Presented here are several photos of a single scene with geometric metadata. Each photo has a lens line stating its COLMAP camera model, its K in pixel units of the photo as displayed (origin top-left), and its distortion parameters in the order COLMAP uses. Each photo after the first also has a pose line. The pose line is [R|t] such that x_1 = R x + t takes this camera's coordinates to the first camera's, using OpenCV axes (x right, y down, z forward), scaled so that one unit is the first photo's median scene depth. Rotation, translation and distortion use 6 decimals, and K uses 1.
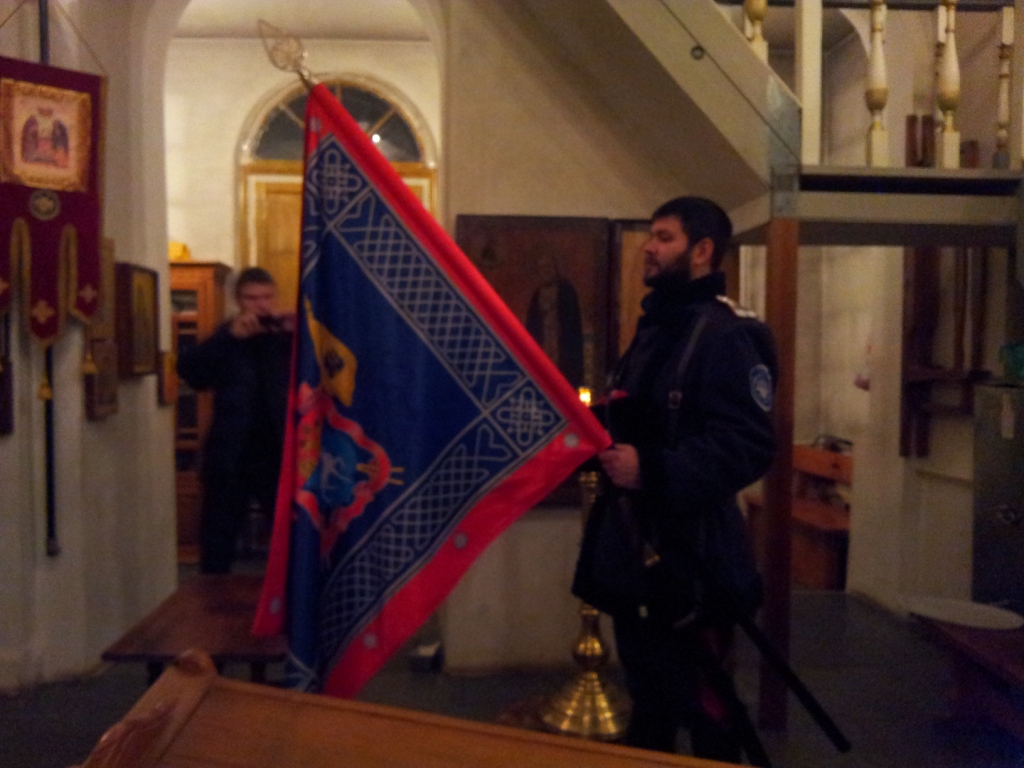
lens RADIAL K [[920.3, 0, 489.5], [0, 920.3, 381.9], [0, 0, 1]] dist [0.013205, -0.049744]
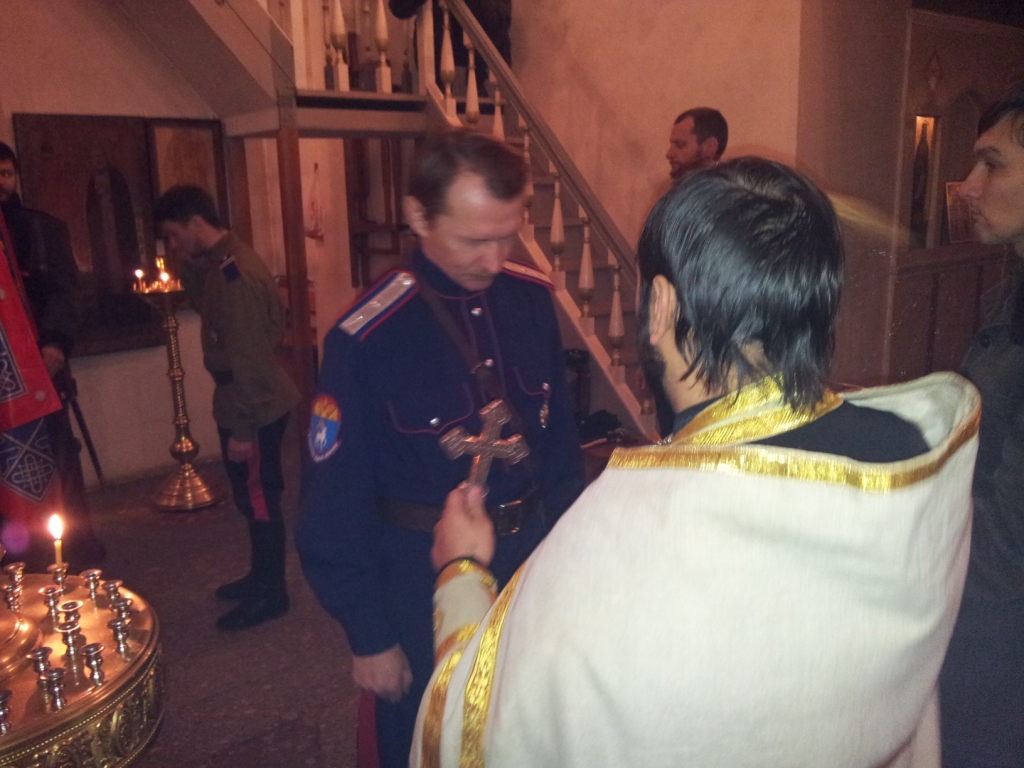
lens RADIAL K [[920.3, 0, 495.6], [0, 920.3, 398.0], [0, 0, 1]] dist [0.013205, -0.049744]
pose [[0.794631, -0.160187, 0.585578, -0.287089], [0.047496, 0.978008, 0.203086, -0.036136], [-0.605232, -0.133566, 0.784764, -0.324460]]
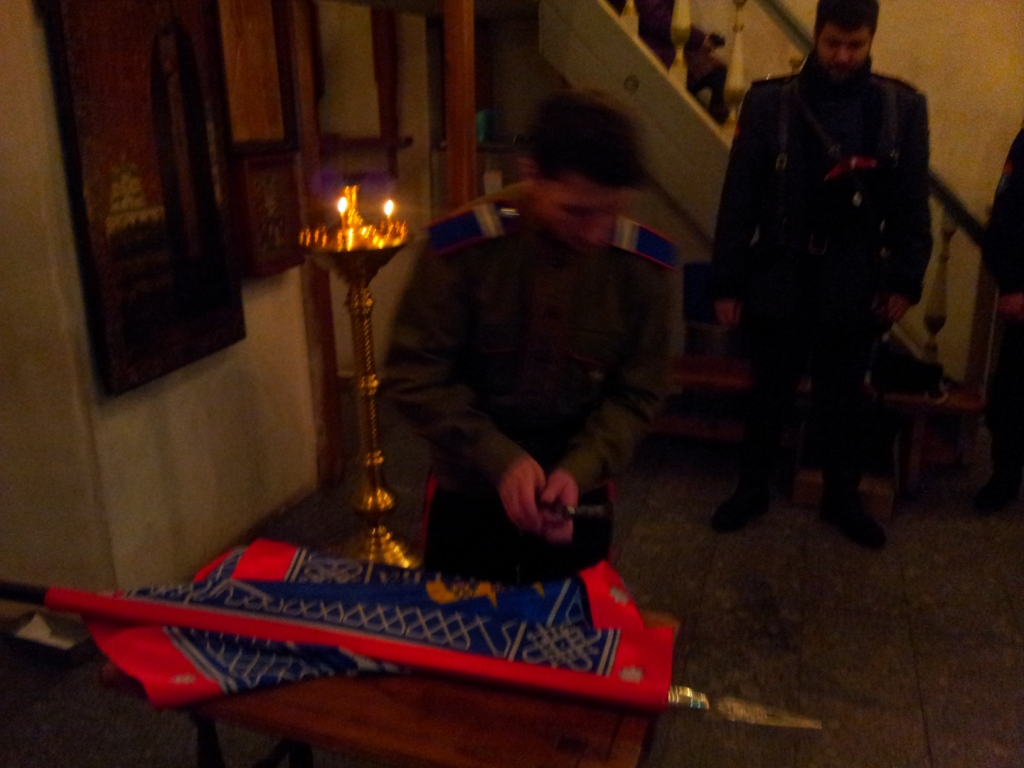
lens RADIAL K [[920.3, 0, 511.1], [0, 920.3, 383.5], [0, 0, 1]] dist [0.013205, -0.049744]
pose [[0.354377, -0.282810, 0.891311, -0.507357], [0.047984, 0.957413, 0.284706, -0.040643], [-0.933871, -0.058124, 0.352856, 0.532216]]
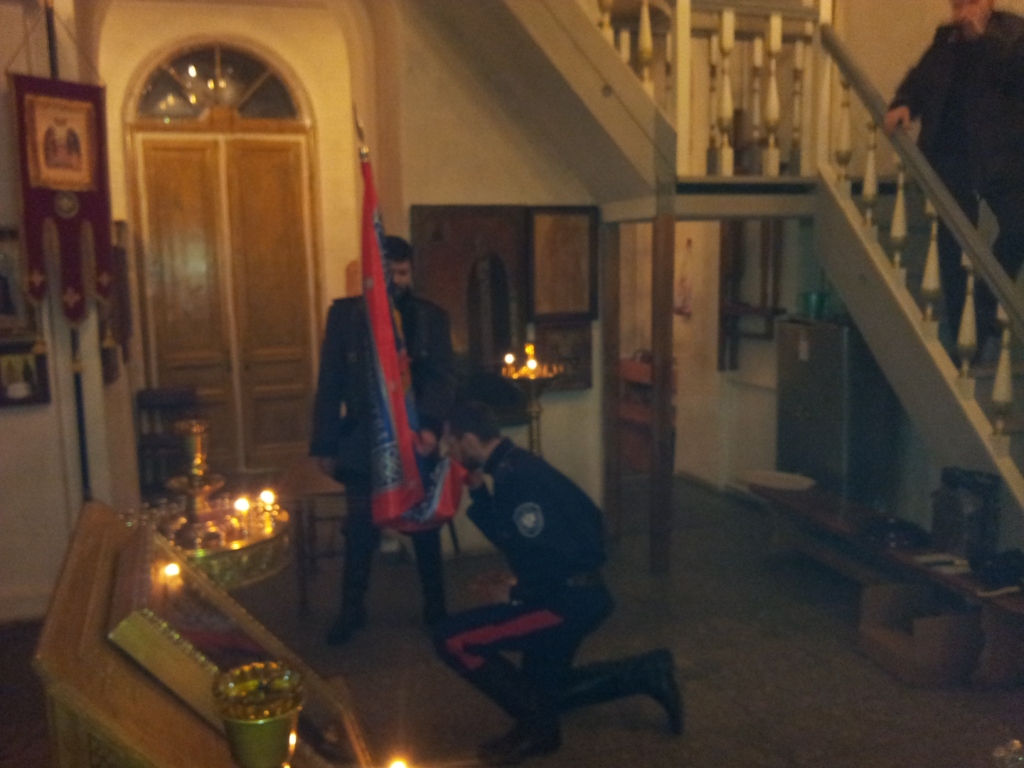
lens RADIAL K [[936.6, 0, 489.7], [0, 936.6, 392.5], [0, 0, 1]] dist [-0.008451, 0.000000]
pose [[0.965606, -0.063449, 0.252149, -0.269453], [0.033112, 0.991880, 0.122788, -0.081398], [-0.257892, -0.110216, 0.959867, -0.274070]]
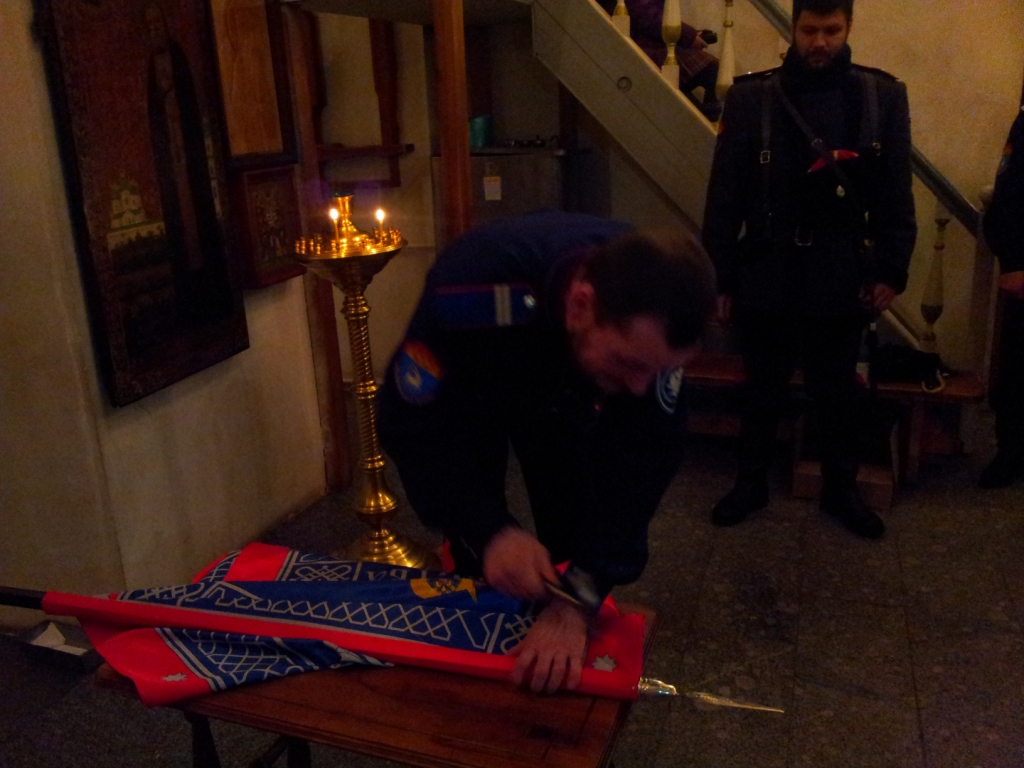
lens RADIAL K [[920.3, 0, 510.2], [0, 920.3, 386.6], [0, 0, 1]] dist [0.013205, -0.049744]
pose [[0.373725, -0.293828, 0.879770, -0.508323], [0.082909, 0.955284, 0.283829, -0.041287], [-0.923827, -0.033133, 0.381374, 0.506262]]
